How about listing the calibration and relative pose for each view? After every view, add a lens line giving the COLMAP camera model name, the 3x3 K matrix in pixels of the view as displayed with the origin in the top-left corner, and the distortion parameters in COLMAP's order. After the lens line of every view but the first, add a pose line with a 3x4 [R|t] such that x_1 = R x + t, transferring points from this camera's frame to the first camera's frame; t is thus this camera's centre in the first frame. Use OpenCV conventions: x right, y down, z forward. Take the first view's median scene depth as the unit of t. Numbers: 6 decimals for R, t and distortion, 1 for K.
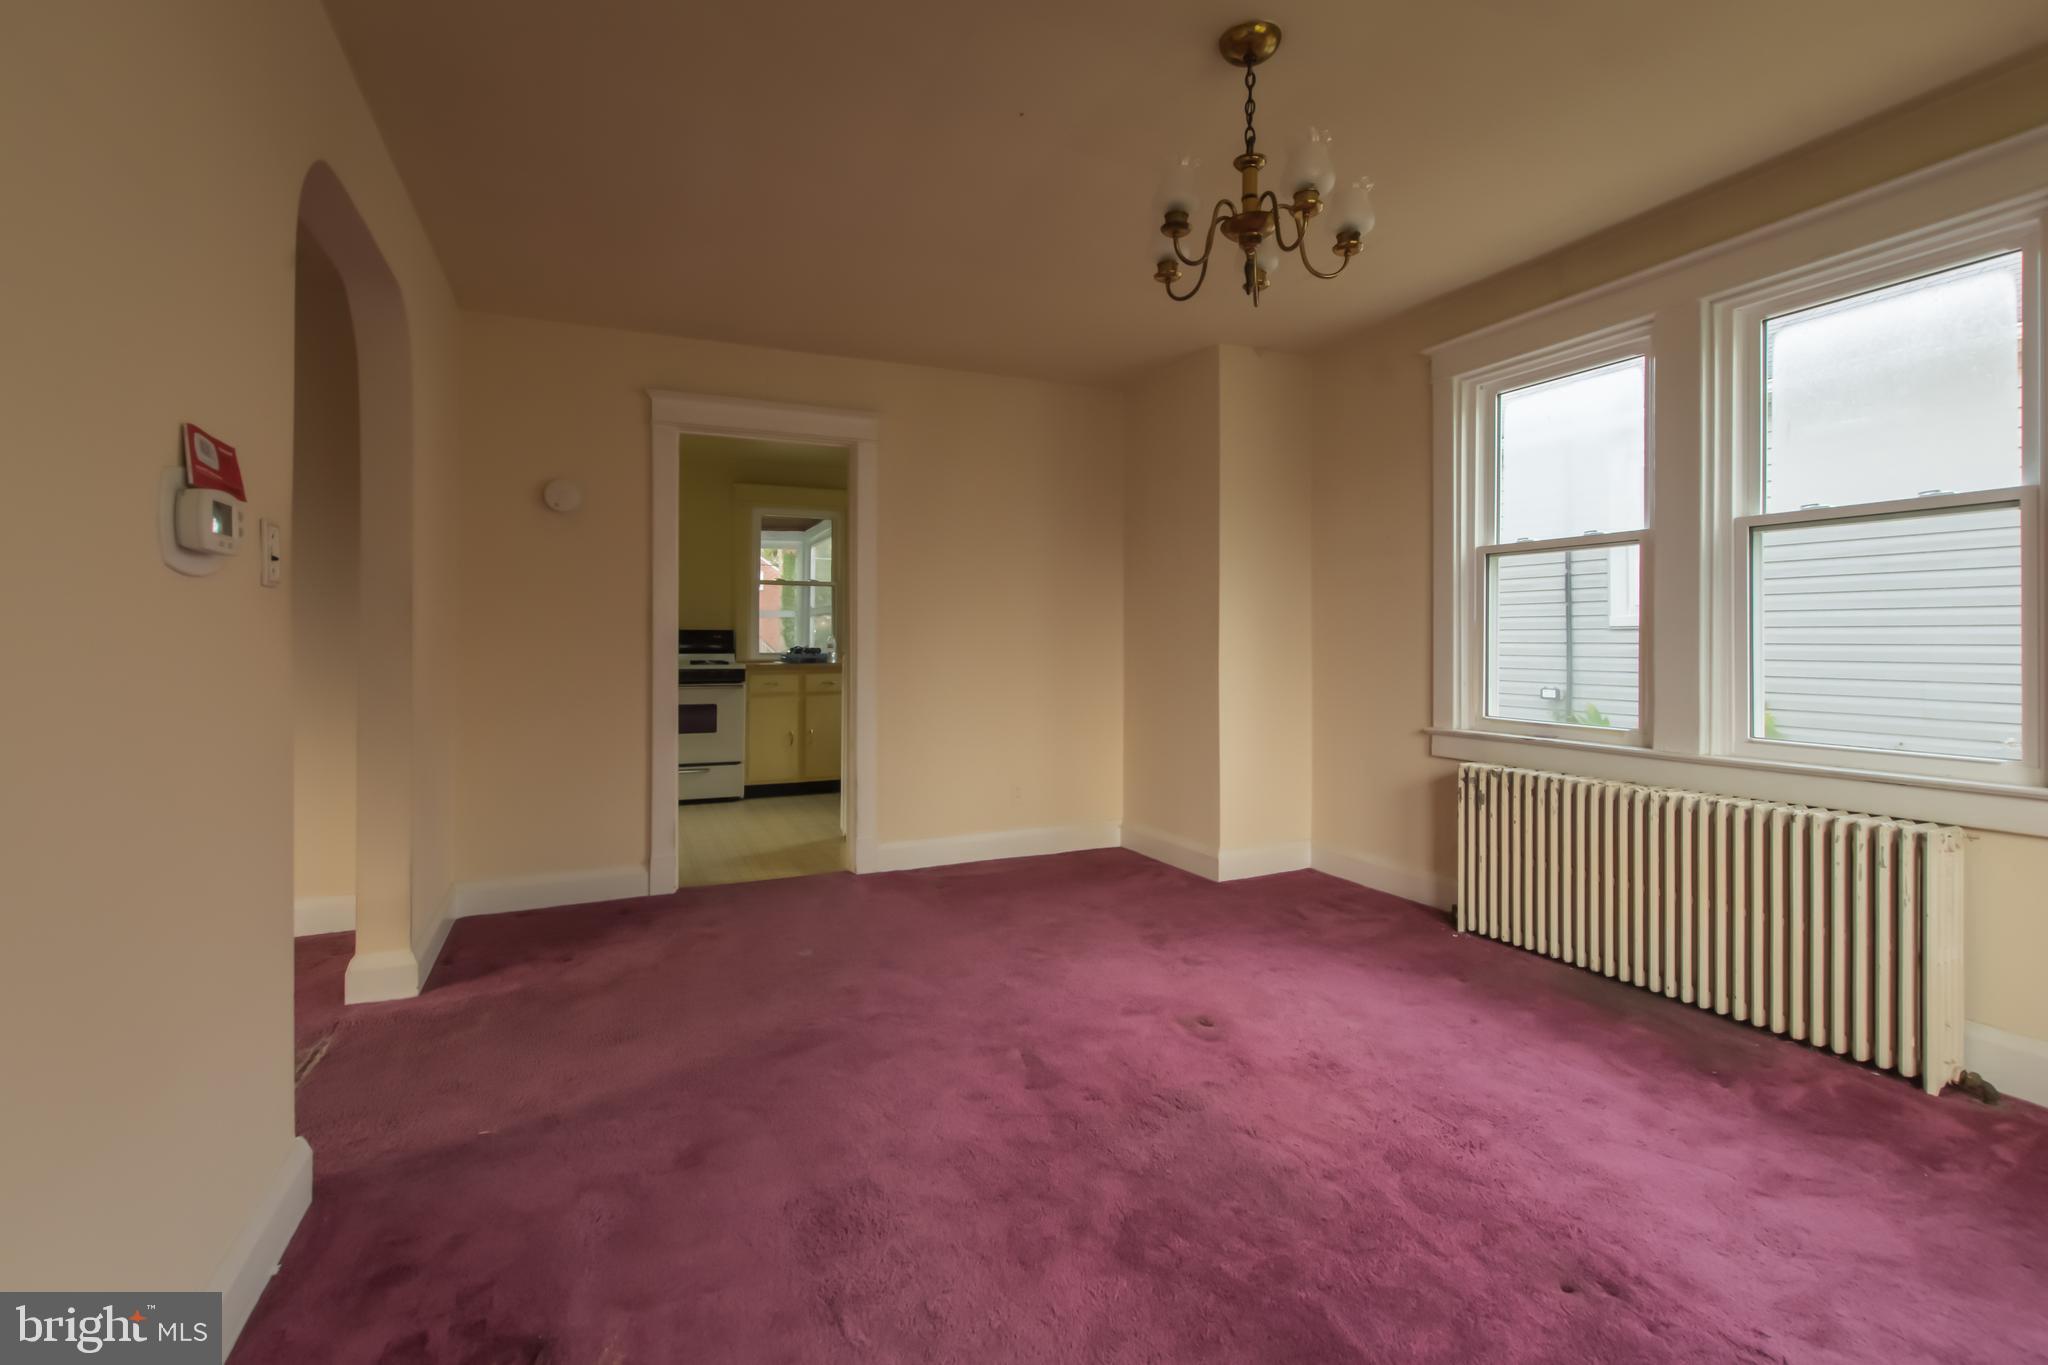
lens RADIAL K [[937.8, 0, 987.7], [0, 937.8, 632.8], [0, 0, 1]] dist [0.003132, 0.000135]
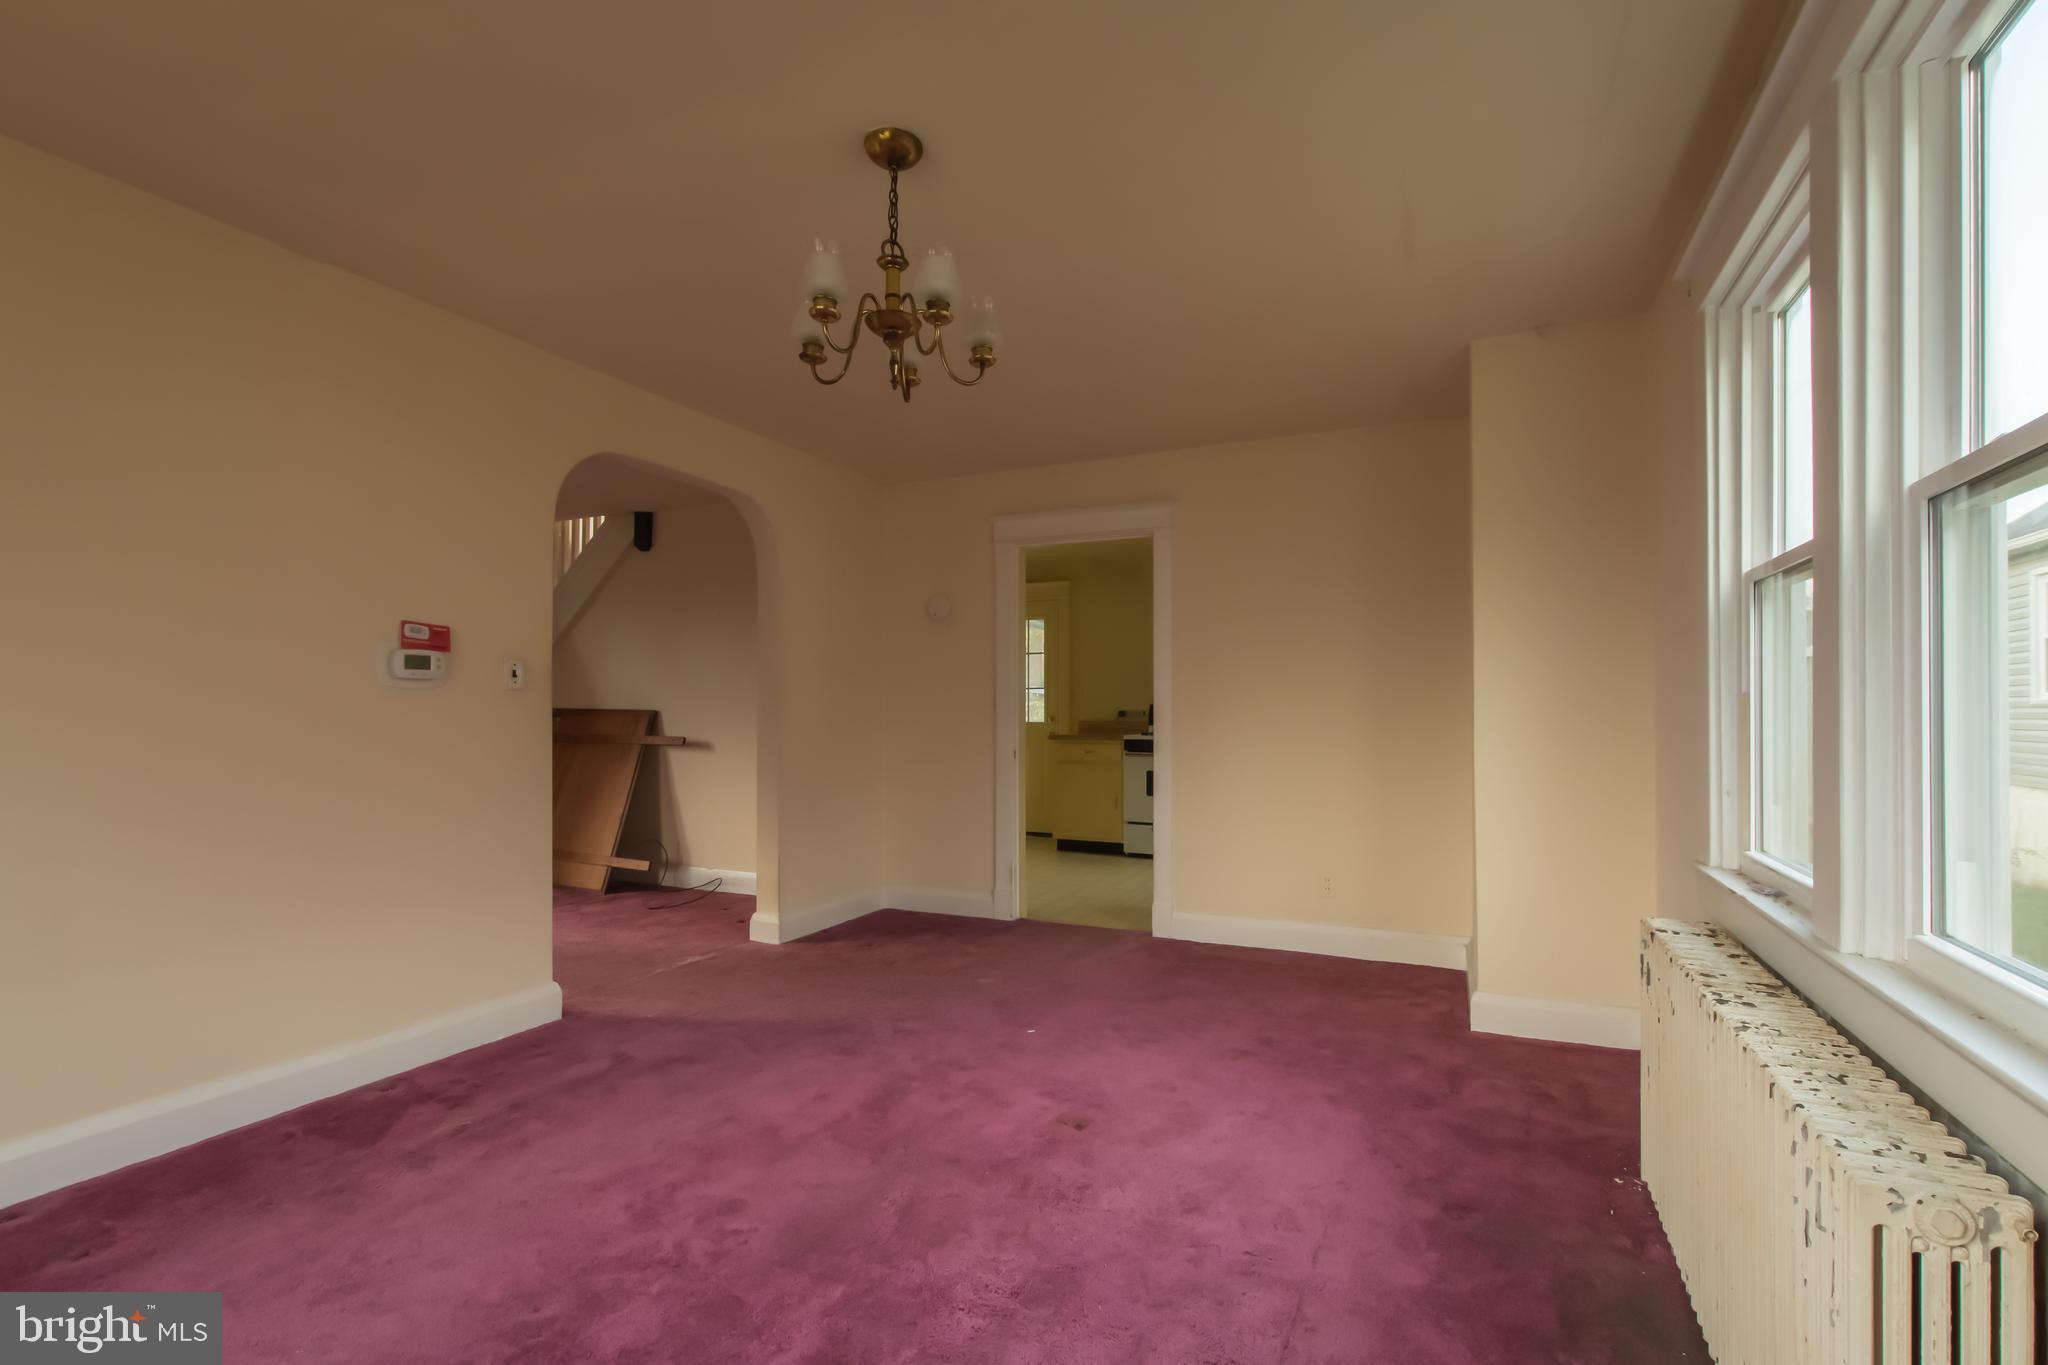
lens RADIAL K [[895.9, 0, 1023.3], [0, 895.9, 697.1], [0, 0, 1]] dist [0.003818, 0.000207]
pose [[0.665262, -0.010781, -0.746532, 0.789911], [0.005330, 0.999939, -0.009690, -0.006986], [0.746591, 0.002467, 0.665279, 0.322411]]
